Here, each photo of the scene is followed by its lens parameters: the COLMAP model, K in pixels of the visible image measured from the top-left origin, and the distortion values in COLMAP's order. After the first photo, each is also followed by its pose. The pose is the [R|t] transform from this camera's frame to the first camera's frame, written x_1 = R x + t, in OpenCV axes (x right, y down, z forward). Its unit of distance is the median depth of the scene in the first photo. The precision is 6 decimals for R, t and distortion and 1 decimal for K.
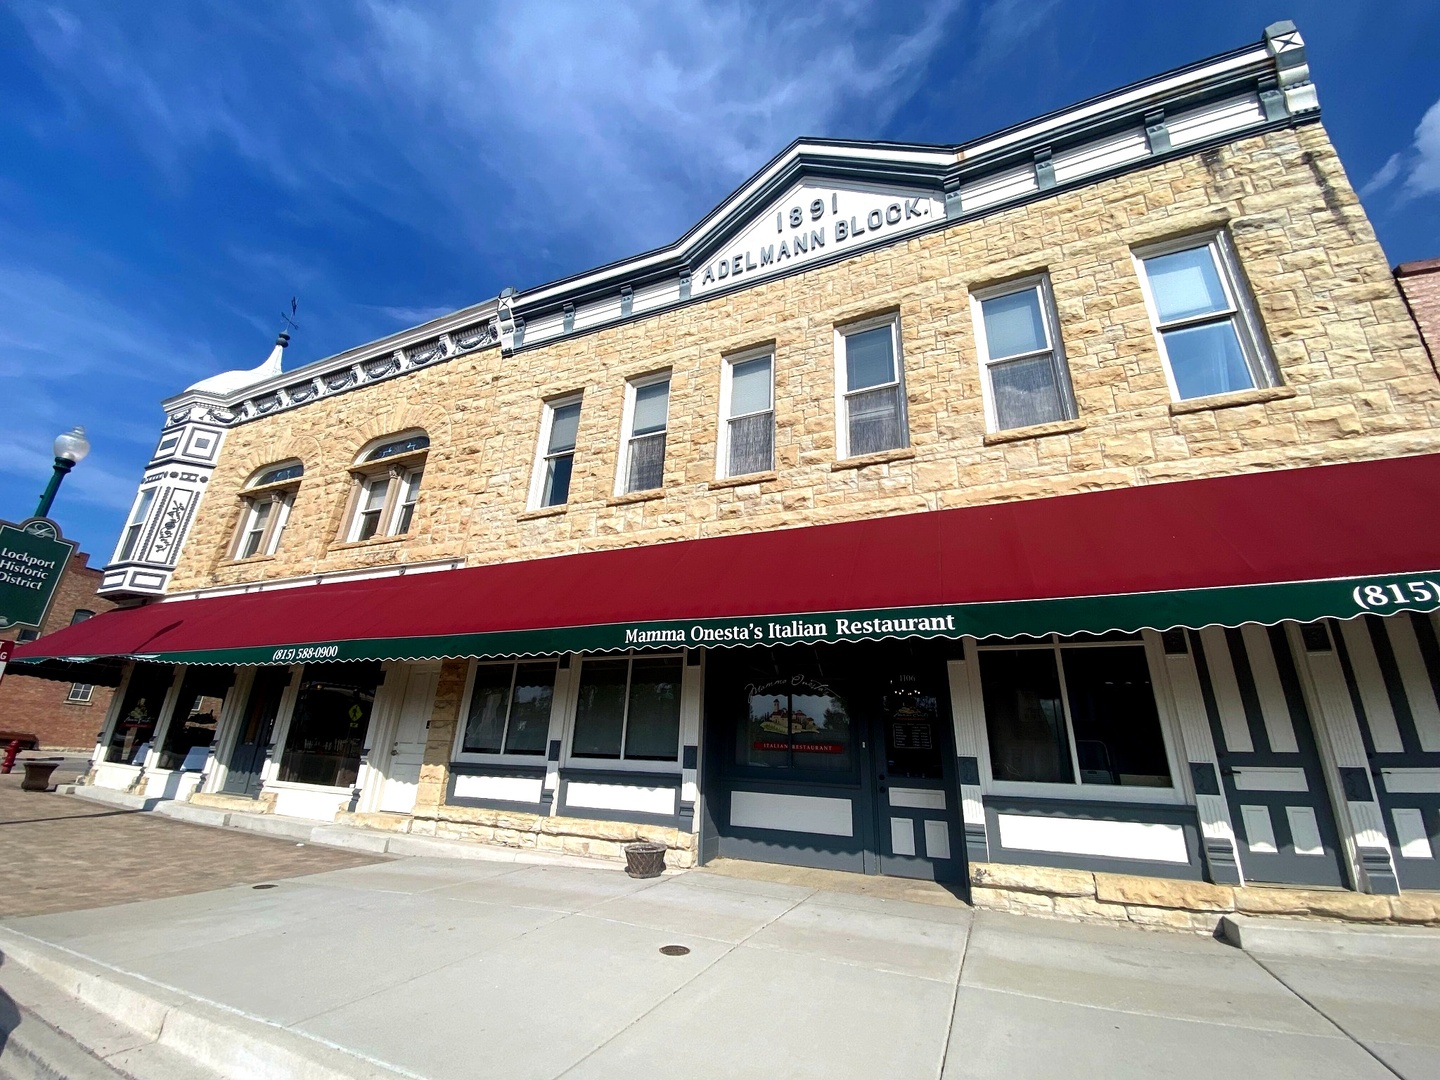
lens RADIAL K [[592.8, 0, 731.4], [0, 592.8, 537.3], [0, 0, 1]] dist [0.000239, -0.007978]
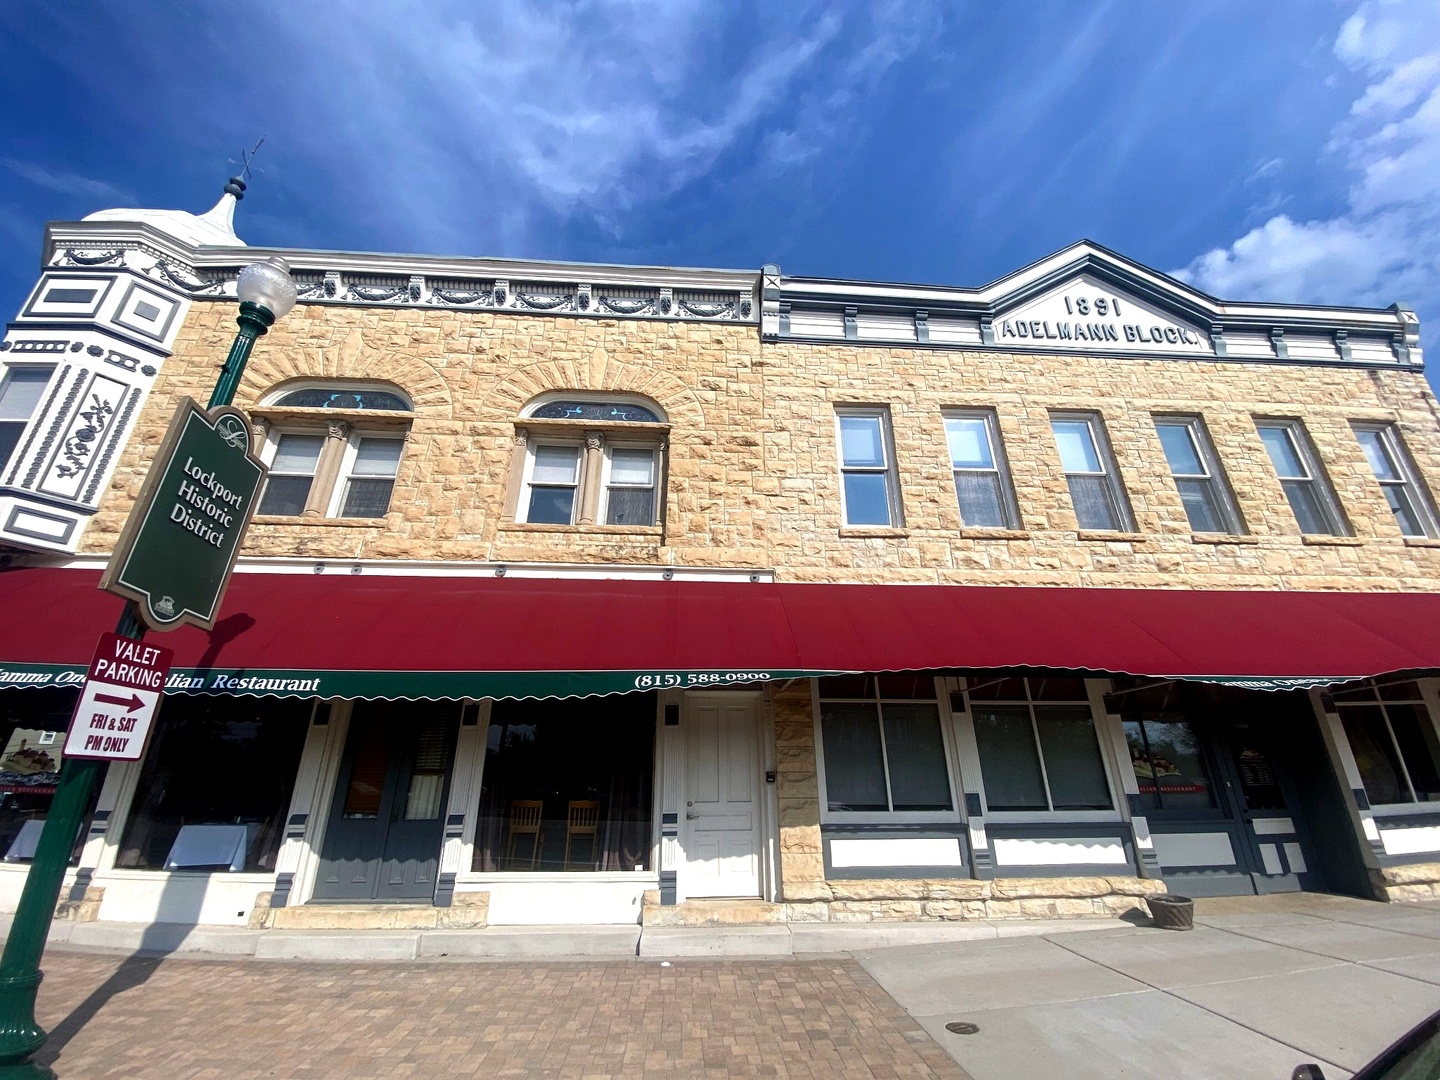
lens RADIAL K [[592.8, 0, 663.9], [0, 592.8, 546.6], [0, 0, 1]] dist [0.000239, -0.007978]
pose [[0.888759, 0.141383, 0.436025, -1.020221], [-0.125354, 0.989949, -0.065484, 0.080642], [-0.440901, 0.003542, 0.897549, 0.352436]]
